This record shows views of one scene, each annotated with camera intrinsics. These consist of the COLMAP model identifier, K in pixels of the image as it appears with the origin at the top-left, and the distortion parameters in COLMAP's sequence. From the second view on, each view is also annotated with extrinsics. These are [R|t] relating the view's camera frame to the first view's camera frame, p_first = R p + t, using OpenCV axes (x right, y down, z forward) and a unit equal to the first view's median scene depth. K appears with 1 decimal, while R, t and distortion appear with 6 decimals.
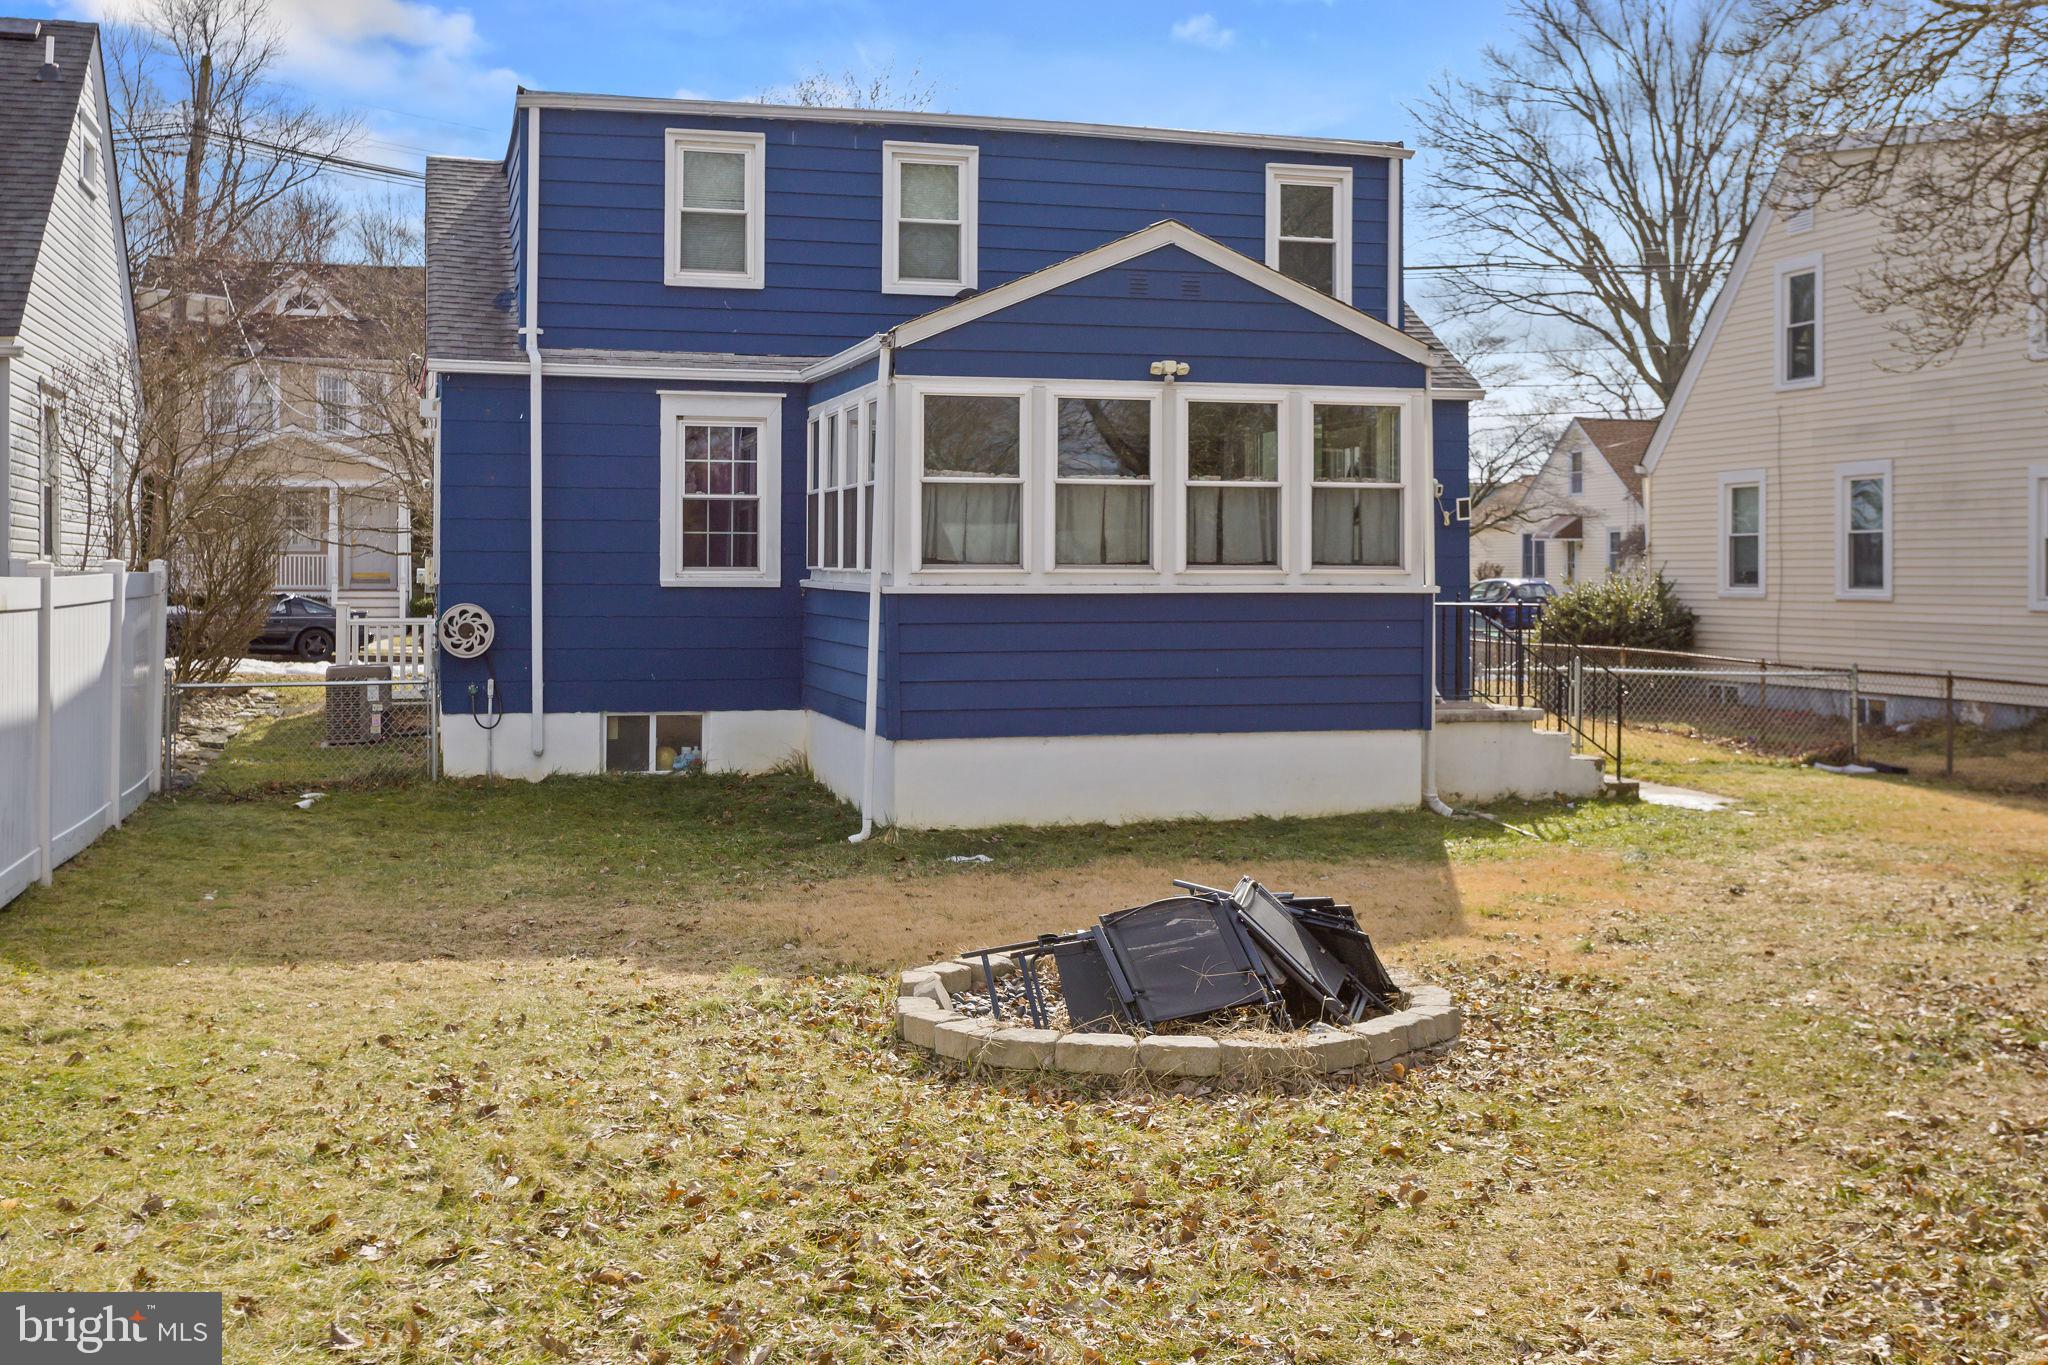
lens RADIAL K [[2376.2, 0, 1024.0], [0, 2376.2, 682.5], [0, 0, 1]] dist [0.016160, 0.006724]
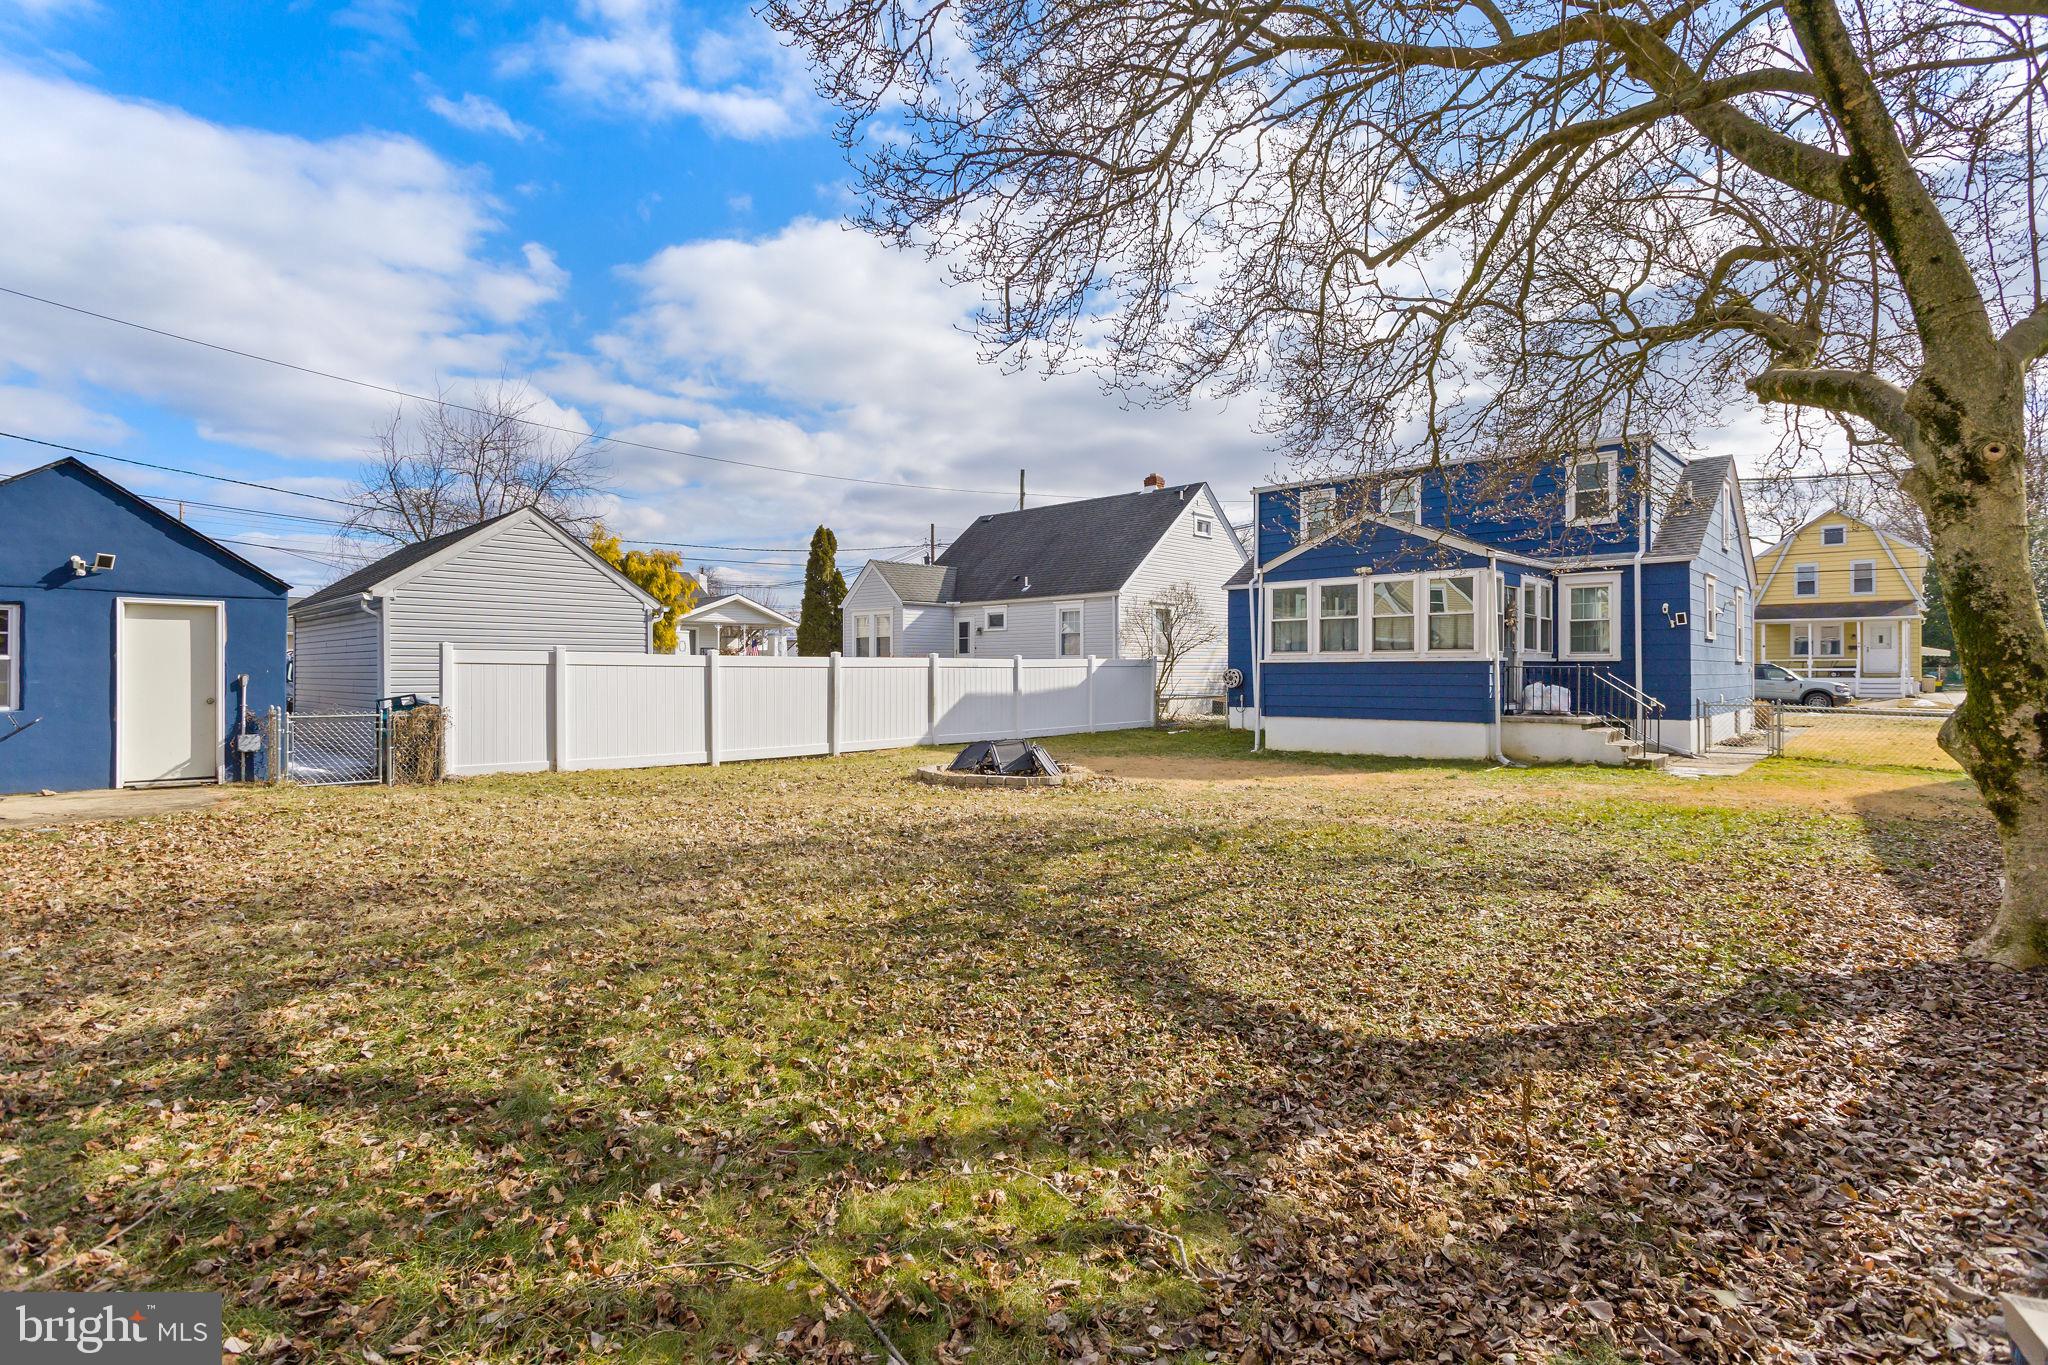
lens RADIAL K [[972.8, 0, 1024.0], [0, 972.8, 682.5], [0, 0, 1]] dist [-0.001250, -0.000291]
pose [[0.543363, 0.006556, -0.839473, 0.709055], [-0.025969, 0.999622, -0.009002, 0.001359], [0.839096, 0.026691, 0.543328, 0.163935]]
